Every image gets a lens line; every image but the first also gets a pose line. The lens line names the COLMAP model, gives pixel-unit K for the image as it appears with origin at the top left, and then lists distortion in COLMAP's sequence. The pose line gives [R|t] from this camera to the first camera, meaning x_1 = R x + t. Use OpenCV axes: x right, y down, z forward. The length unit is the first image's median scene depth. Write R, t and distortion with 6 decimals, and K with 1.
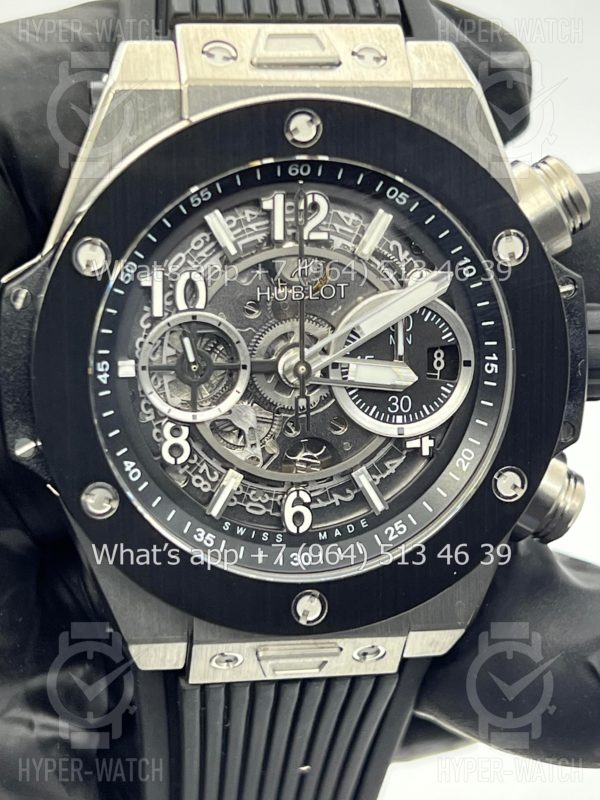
lens RADIAL K [[1874.1, 0, 300.0], [0, 1874.1, 400.0], [0, 0, 1]] dist [0.239084, 0.014639]
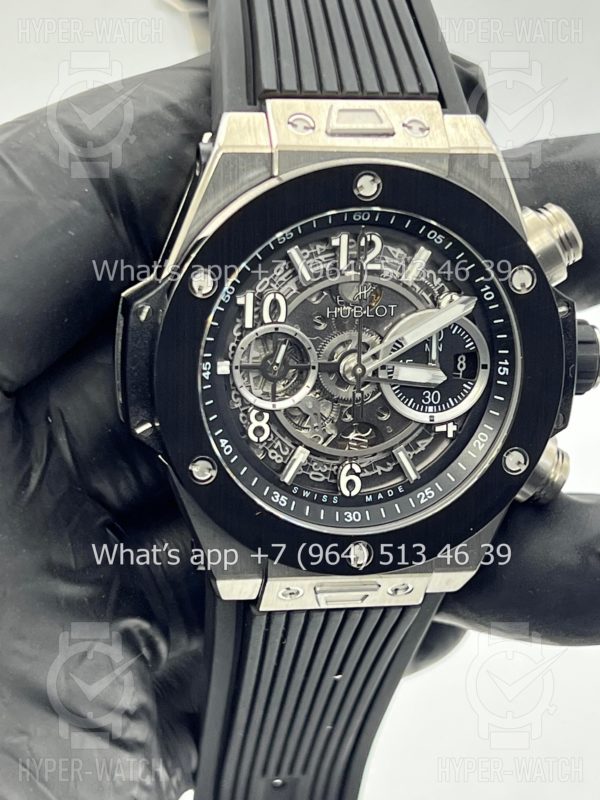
lens RADIAL K [[1874.1, 0, 300.0], [0, 1874.1, 400.0], [0, 0, 1]] dist [0.239084, 0.014639]
pose [[0.998573, 0.017999, 0.050287, -0.102482], [-0.020190, 0.998853, 0.043407, -0.050582], [-0.049449, -0.044360, 0.997791, -0.280842]]
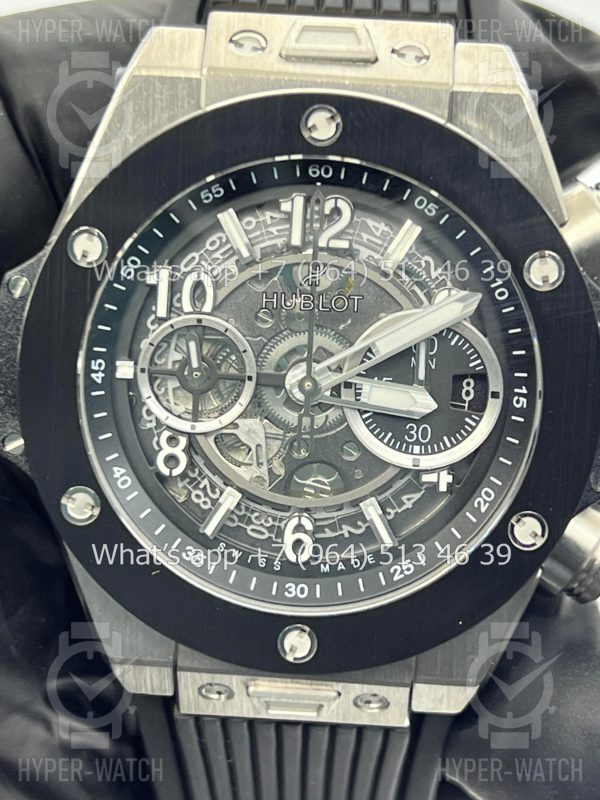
lens RADIAL K [[1874.1, 0, 300.0], [0, 1874.1, 400.0], [0, 0, 1]] dist [0.239084, 0.014639]
pose [[0.980378, 0.081461, -0.179509, 0.162348], [-0.087086, 0.995920, -0.023665, 0.013012], [0.176849, 0.038834, 0.983472, 0.085368]]
